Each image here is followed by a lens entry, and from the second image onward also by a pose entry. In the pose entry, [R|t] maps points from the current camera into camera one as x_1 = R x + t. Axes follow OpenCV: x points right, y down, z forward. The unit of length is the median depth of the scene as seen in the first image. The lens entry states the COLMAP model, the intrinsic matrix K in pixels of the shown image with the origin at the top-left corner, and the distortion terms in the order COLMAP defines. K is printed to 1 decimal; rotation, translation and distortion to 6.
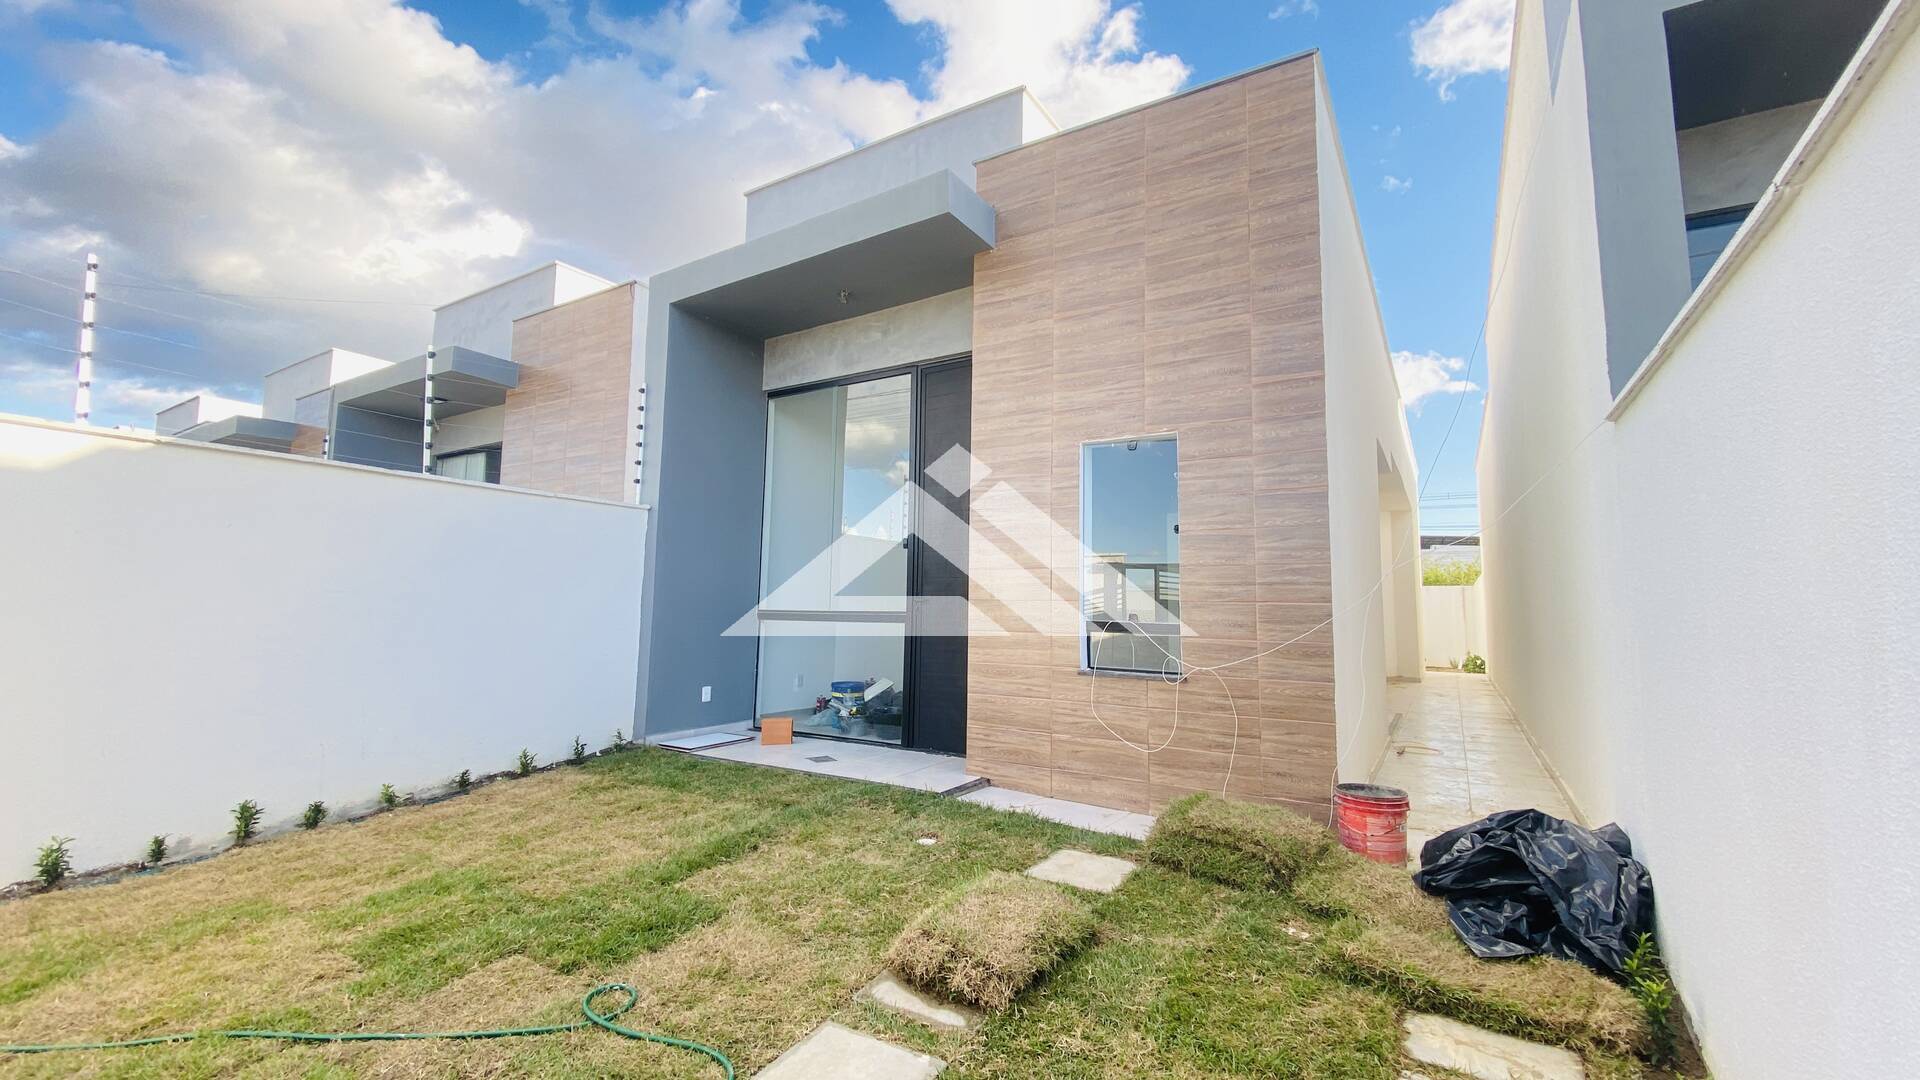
lens RADIAL K [[776.1, 0, 960.0], [0, 776.1, 540.0], [0, 0, 1]] dist [0.028644, -0.025915]
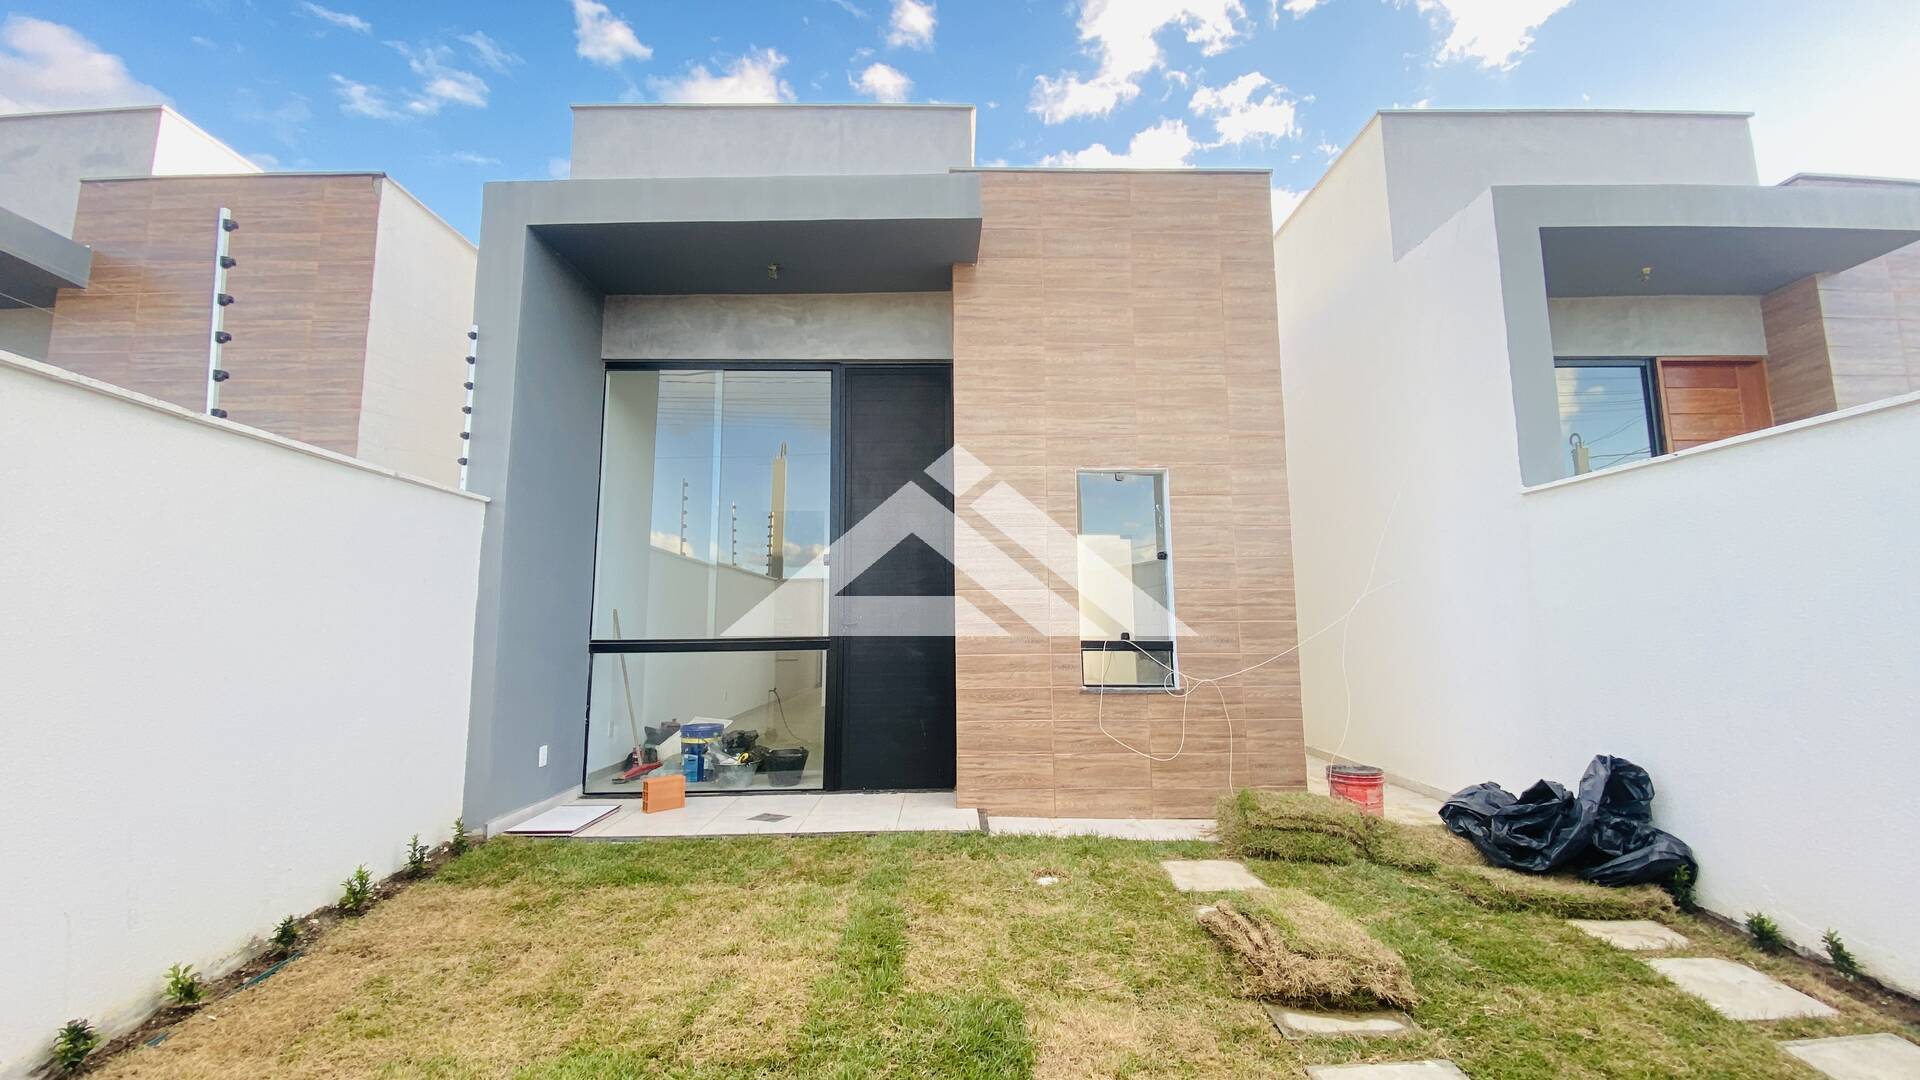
lens RADIAL K [[776.1, 0, 960.0], [0, 776.1, 540.0], [0, 0, 1]] dist [0.028644, -0.025915]
pose [[0.840178, 0.041206, 0.540743, -0.574805], [-0.028271, 0.999081, -0.032207, 0.007681], [-0.541573, 0.011773, 0.840571, 0.225109]]
